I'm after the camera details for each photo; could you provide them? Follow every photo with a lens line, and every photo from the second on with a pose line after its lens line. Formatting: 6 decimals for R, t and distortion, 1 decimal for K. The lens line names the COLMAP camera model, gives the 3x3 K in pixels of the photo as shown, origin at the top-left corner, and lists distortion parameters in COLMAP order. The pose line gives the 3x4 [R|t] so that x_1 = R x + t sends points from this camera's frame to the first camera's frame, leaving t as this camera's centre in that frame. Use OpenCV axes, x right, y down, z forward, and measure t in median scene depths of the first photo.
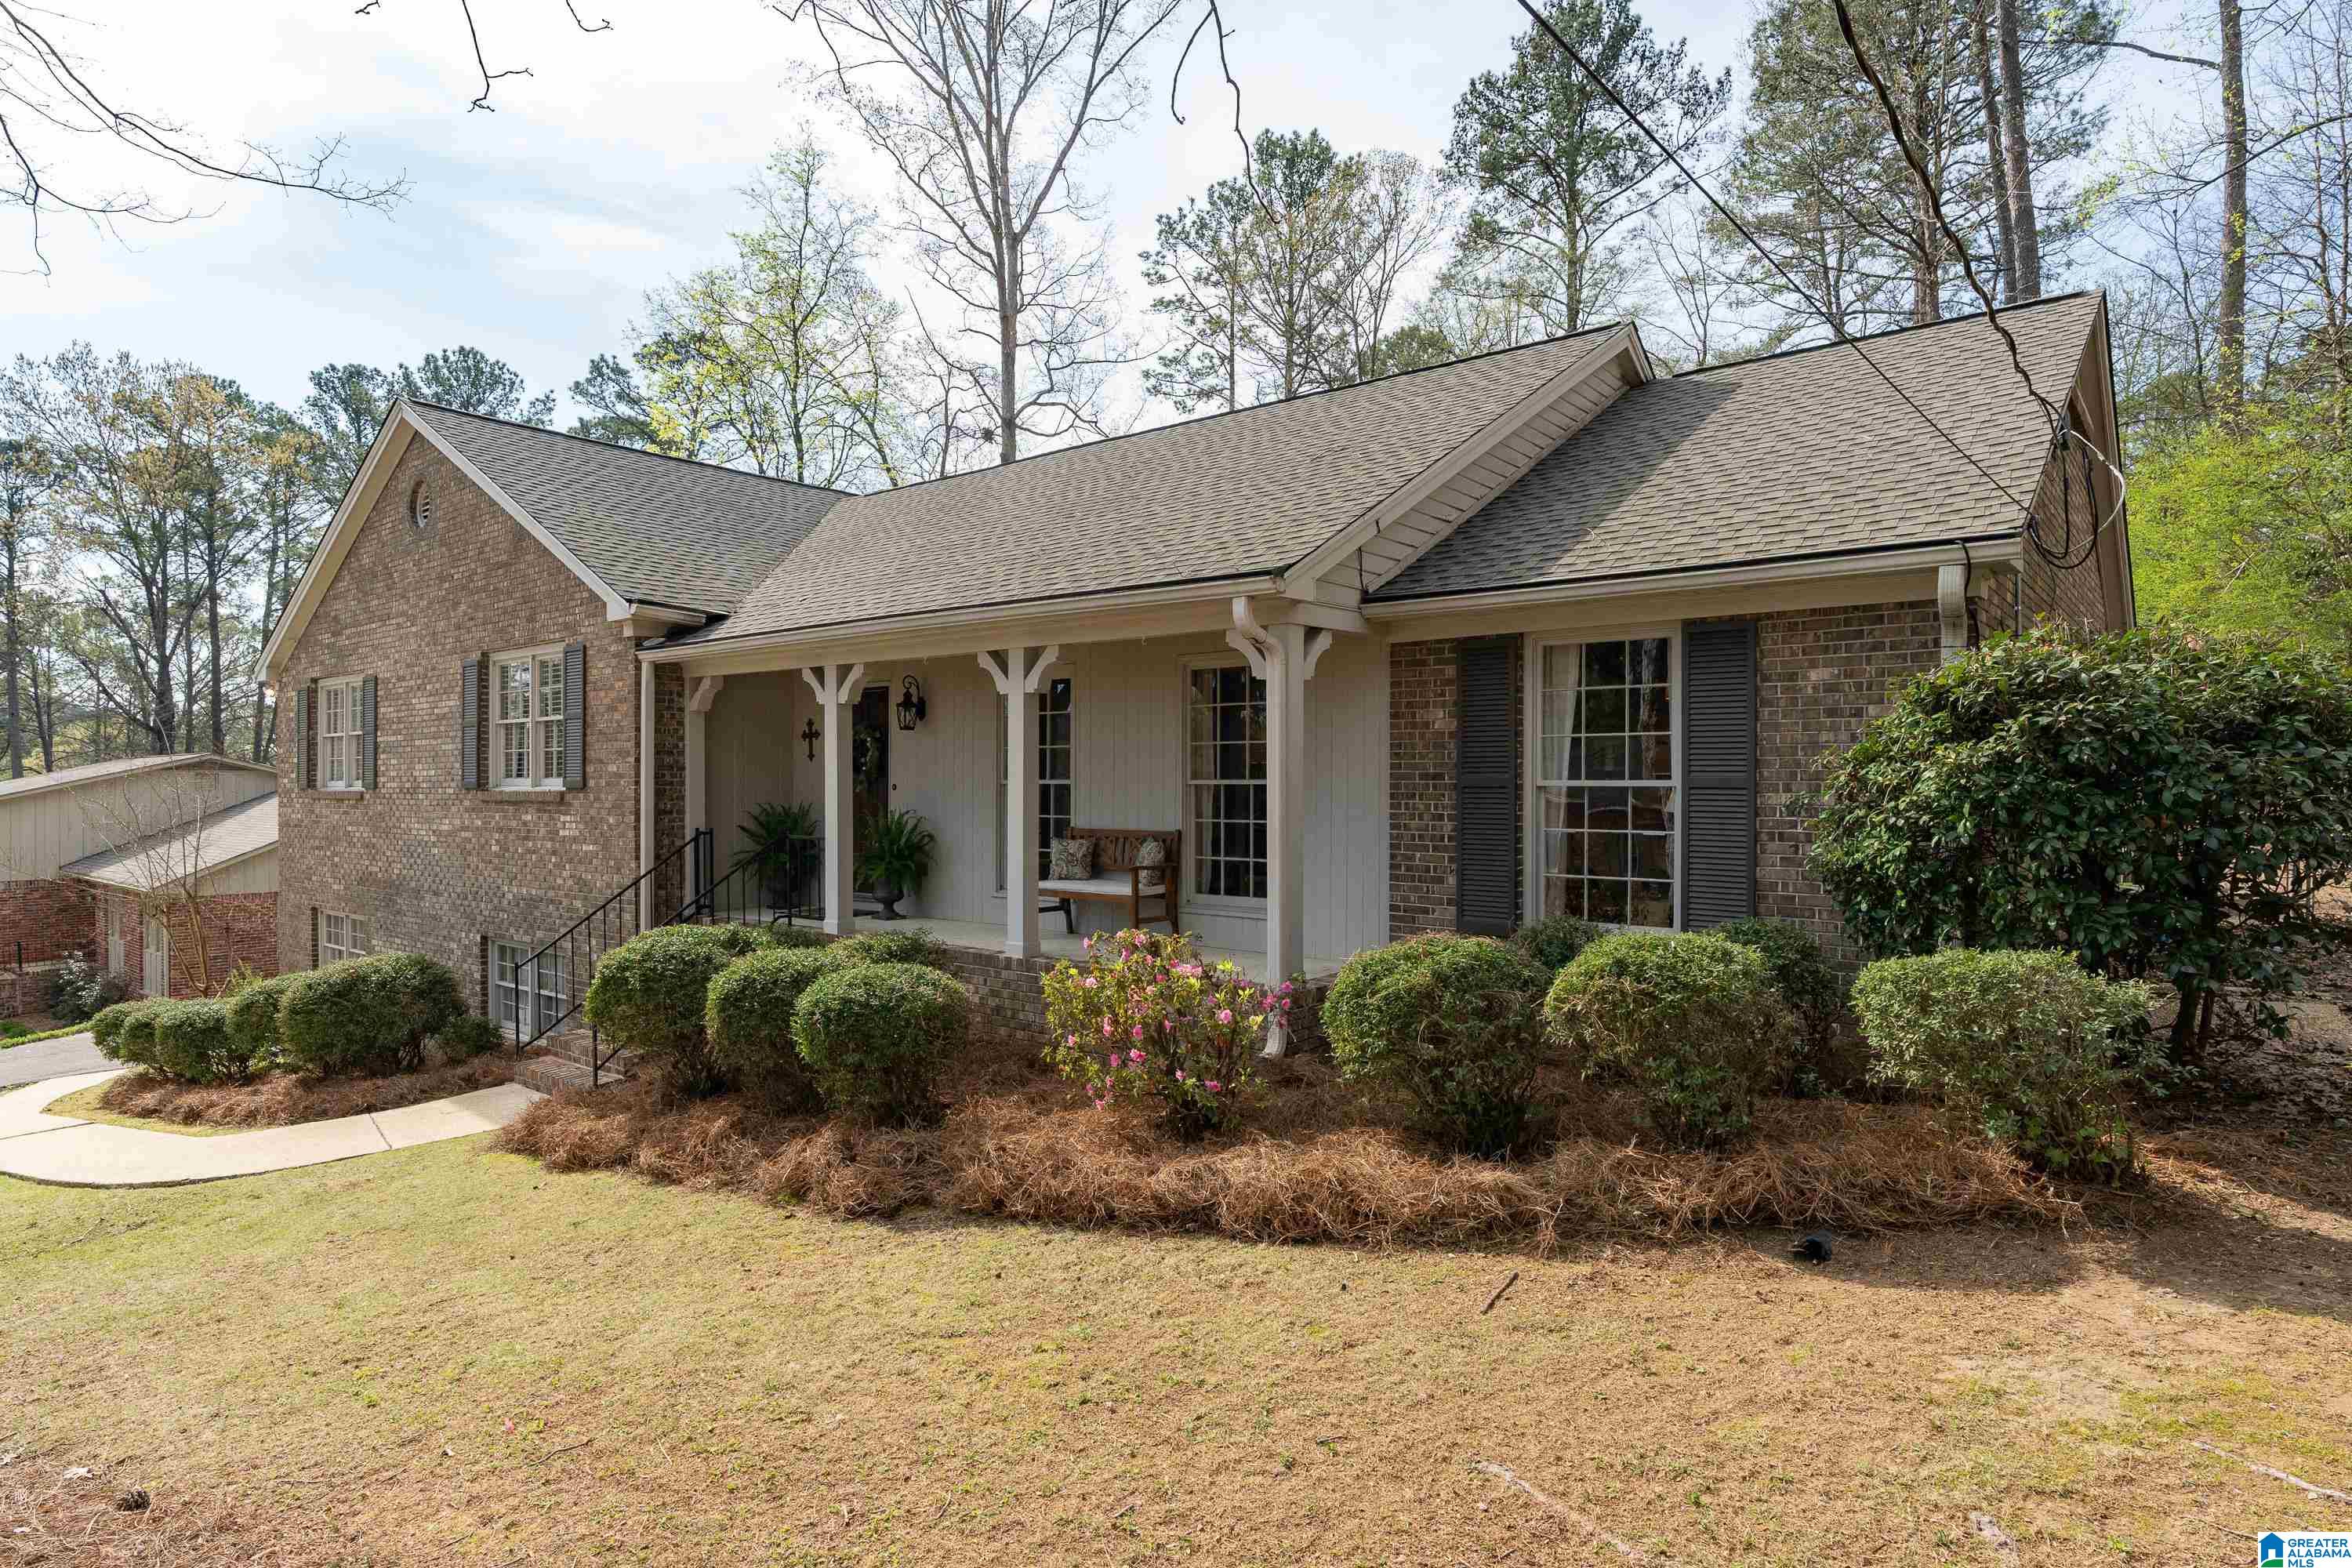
lens RADIAL K [[1274.6, 0, 1171.4], [0, 1274.6, 770.2], [0, 0, 1]] dist [-0.004241, 0.000573]
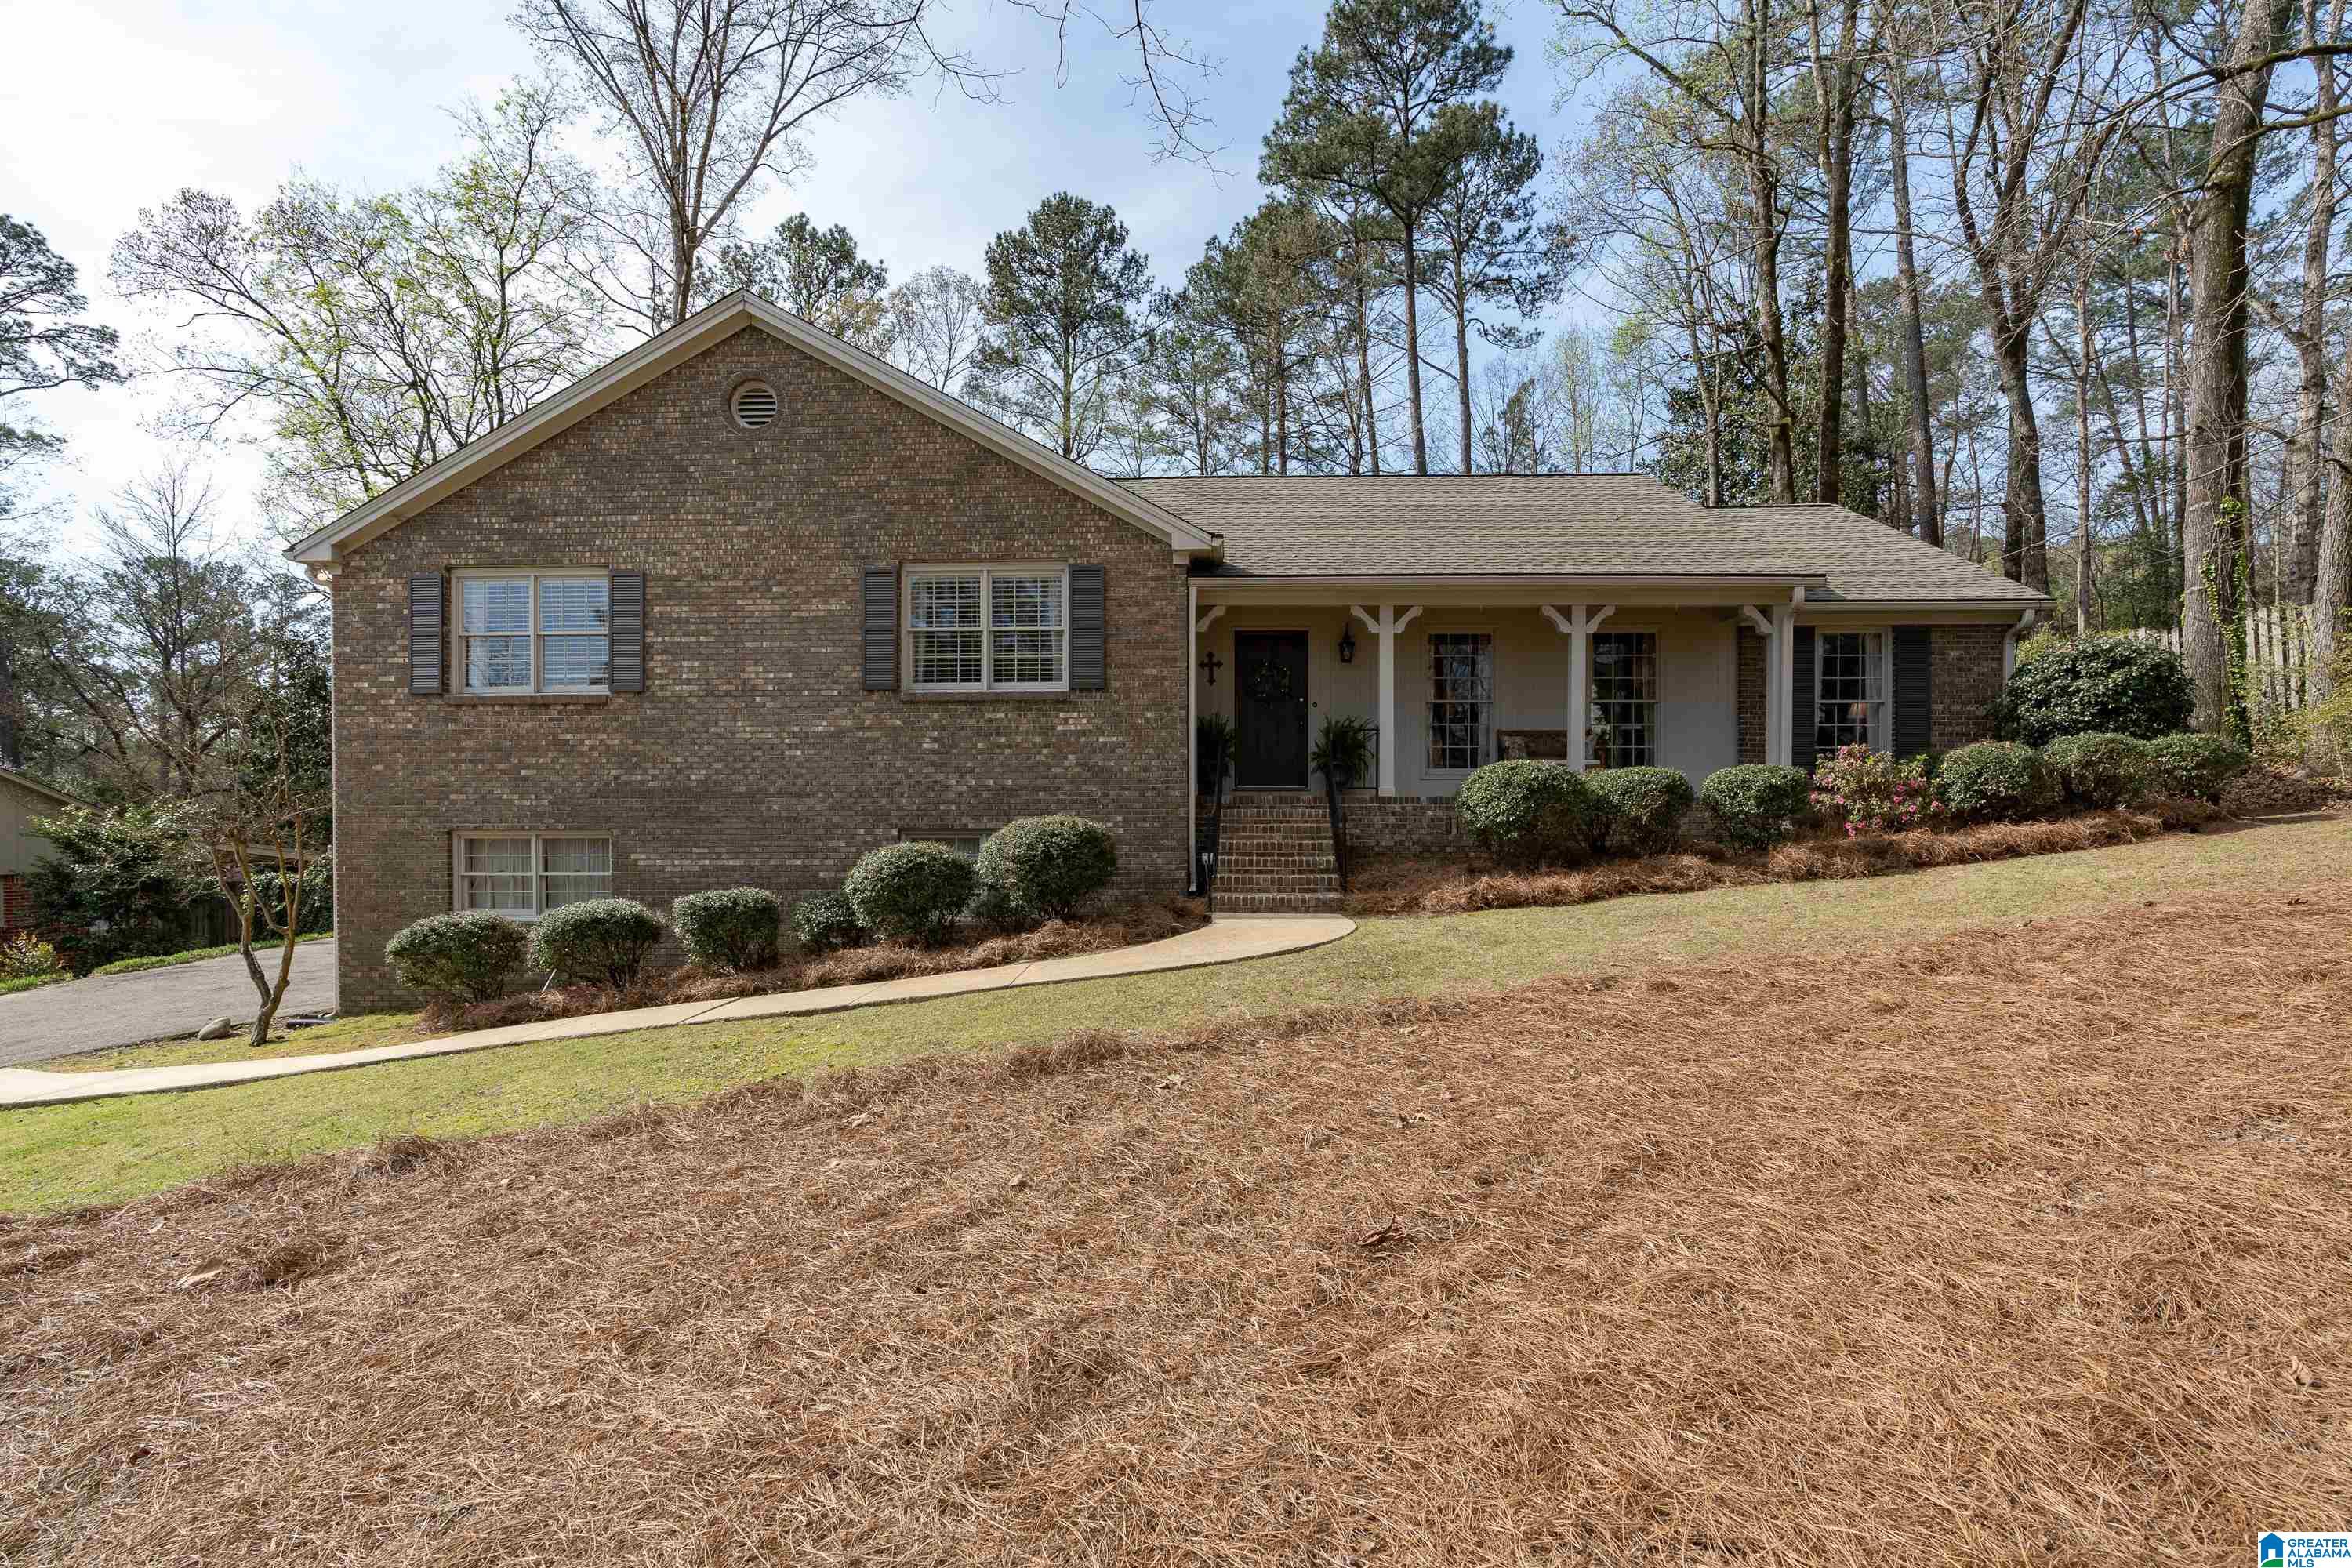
lens RADIAL K [[1109.3, 0, 1167.1], [0, 1109.3, 802.4], [0, 0, 1]] dist [-0.005077, 0.002522]
pose [[0.792722, 0.018122, 0.609314, -1.156394], [-0.006016, 0.999742, -0.021908, 0.156512], [-0.609554, 0.013701, 0.792626, 0.177129]]
